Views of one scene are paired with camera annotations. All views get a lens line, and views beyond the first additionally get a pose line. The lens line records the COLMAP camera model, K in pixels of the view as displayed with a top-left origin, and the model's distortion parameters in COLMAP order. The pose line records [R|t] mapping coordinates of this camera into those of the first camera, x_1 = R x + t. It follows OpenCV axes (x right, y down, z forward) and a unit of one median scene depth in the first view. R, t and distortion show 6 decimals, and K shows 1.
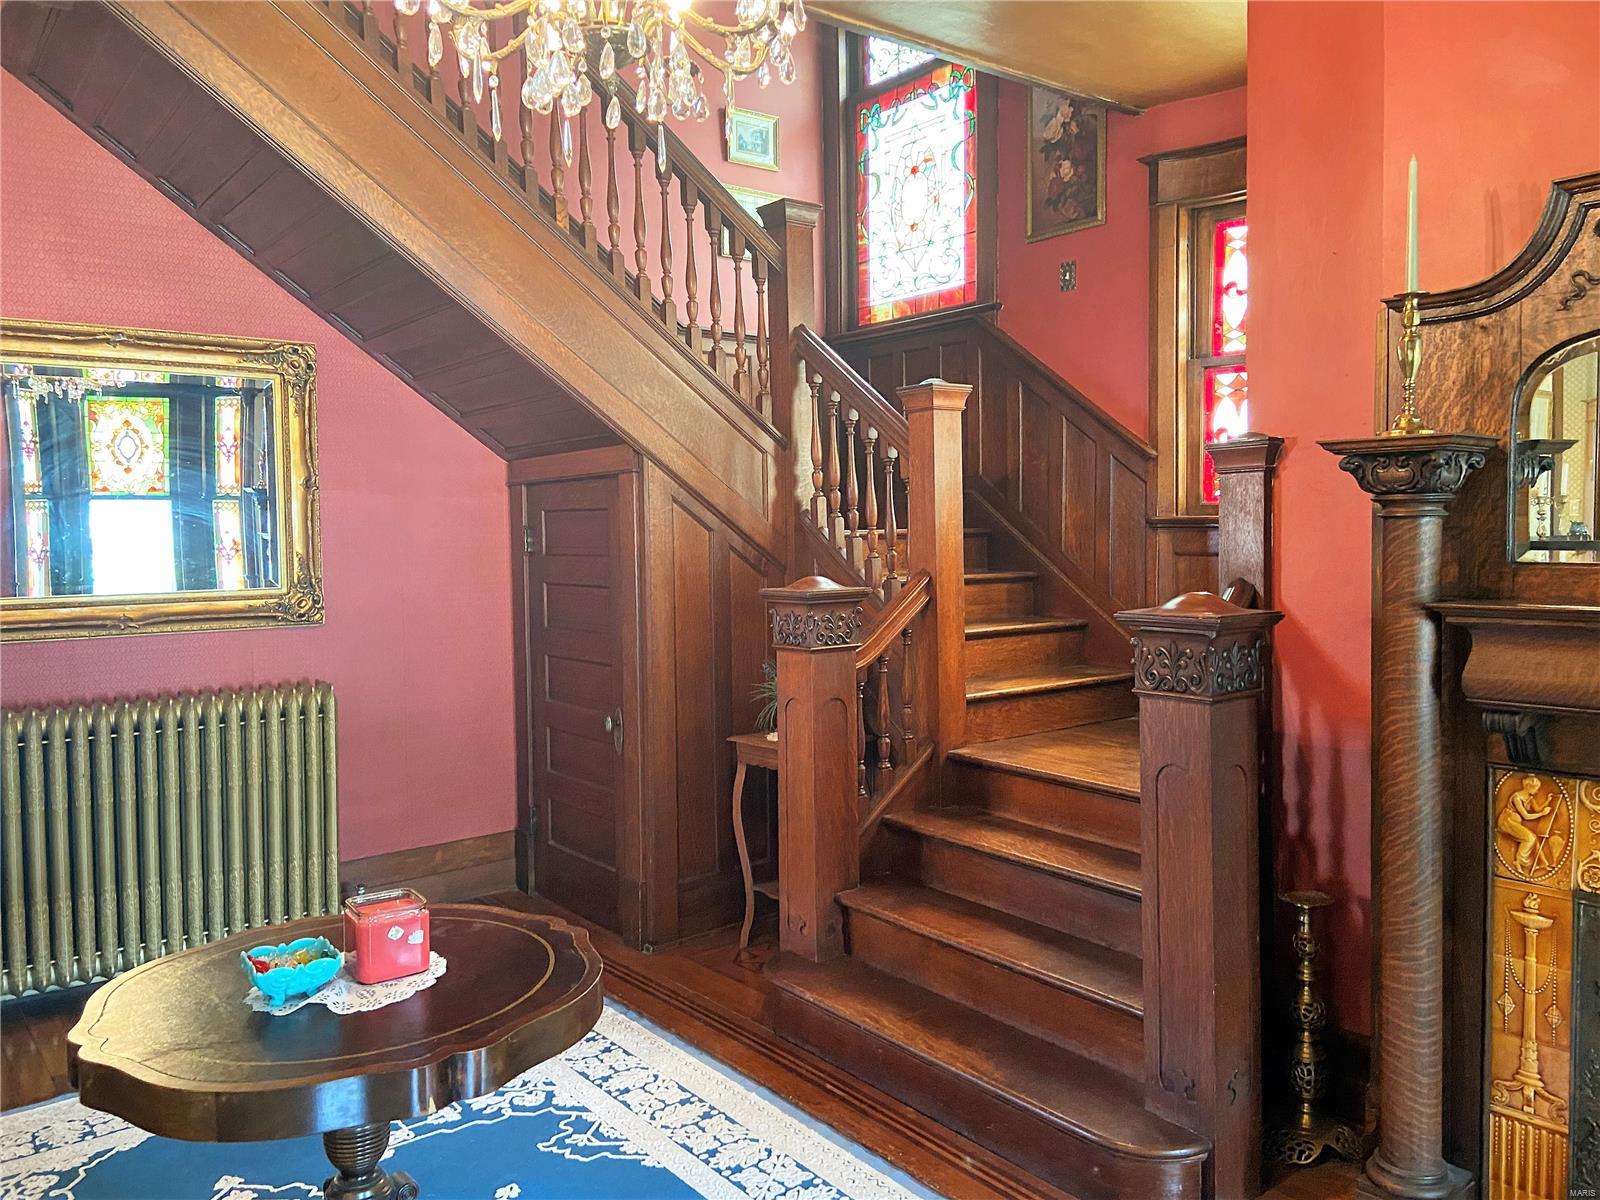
lens RADIAL K [[1221.5, 0, 828.4], [0, 1221.5, 581.7], [0, 0, 1]] dist [0.101851, -0.120582]
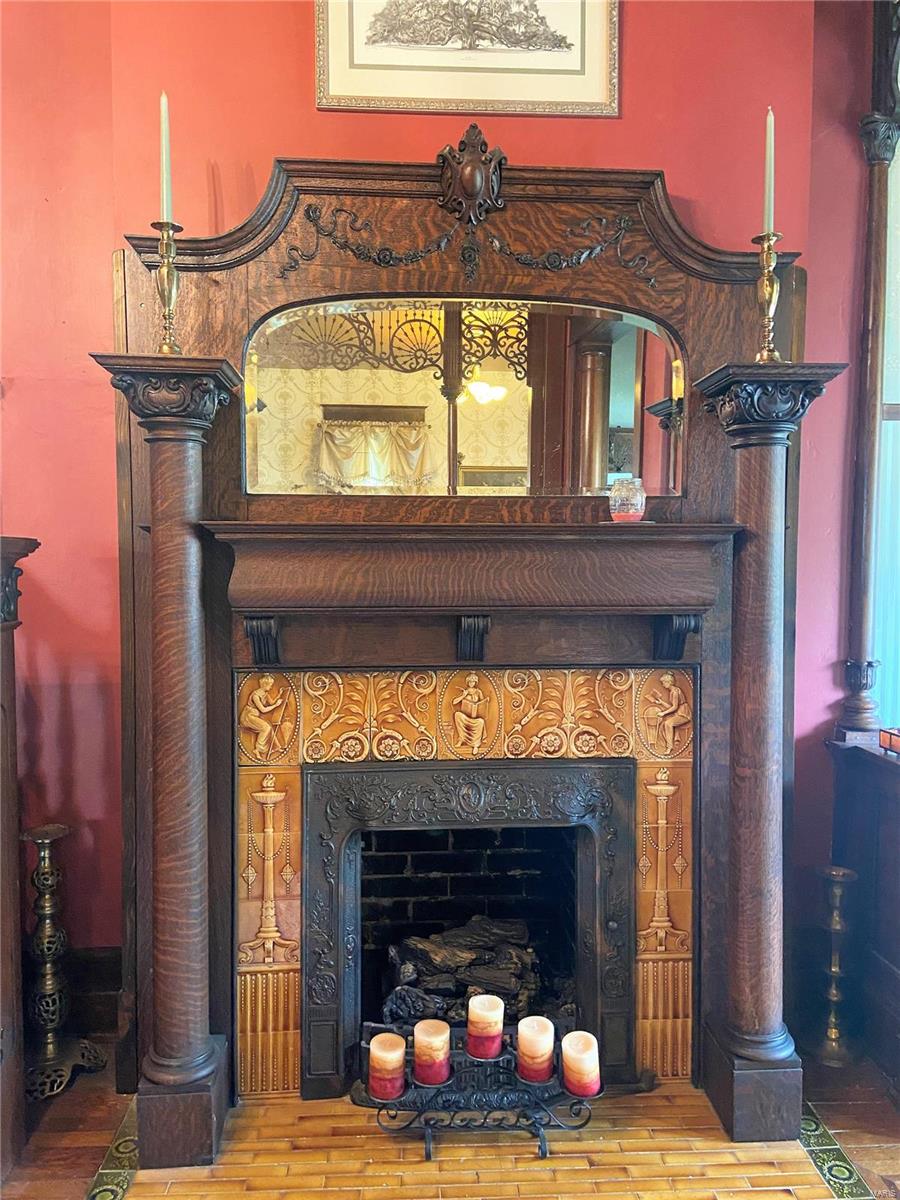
lens RADIAL K [[916.1, 0, 463.8], [0, 916.1, 604.0], [0, 0, 1]] dist [0.101851, -0.120582]
pose [[0.588911, -0.030413, 0.807626, -0.023428], [0.026257, 0.999484, 0.018491, 0.063754], [-0.807771, 0.010316, 0.589405, 0.275668]]
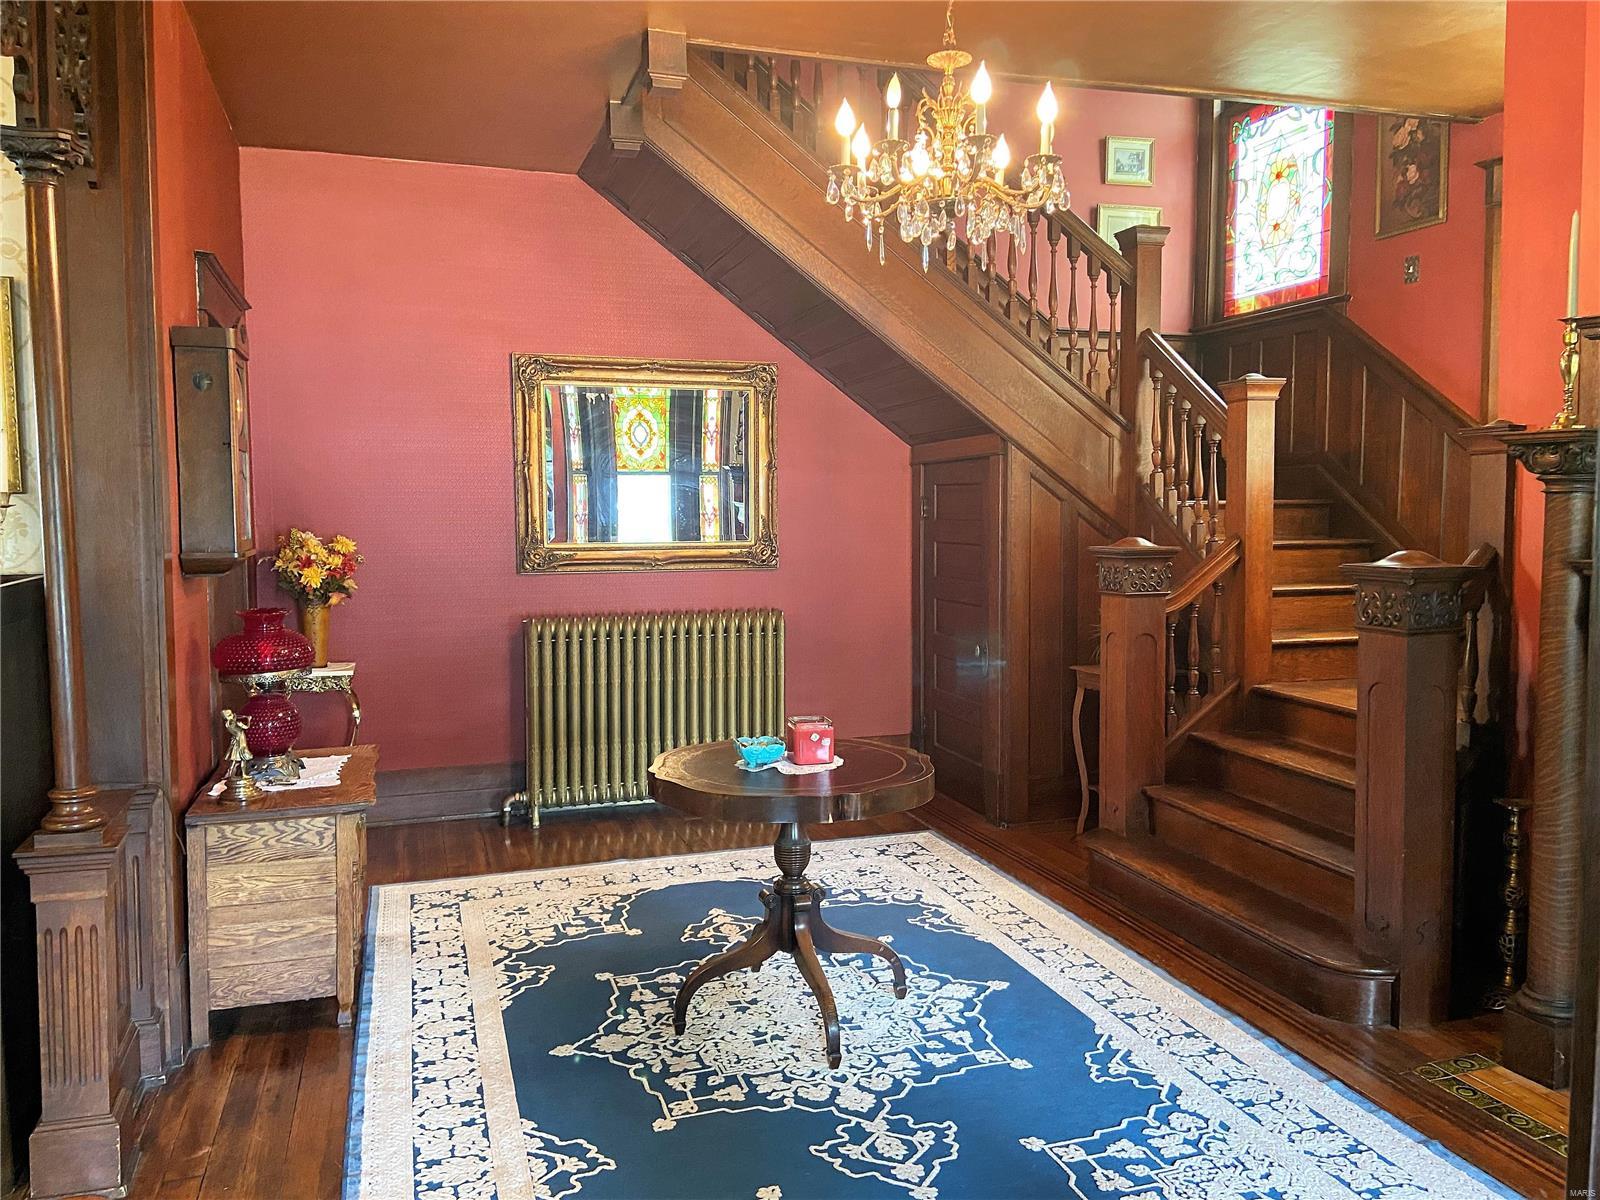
lens RADIAL K [[1221.5, 0, 796.5], [0, 1221.5, 591.7], [0, 0, 1]] dist [0.101851, -0.120582]
pose [[0.931684, 0.033873, -0.361688, 0.161461], [-0.022345, 0.999102, 0.036011, 0.017754], [0.362583, -0.025469, 0.931603, -0.402442]]
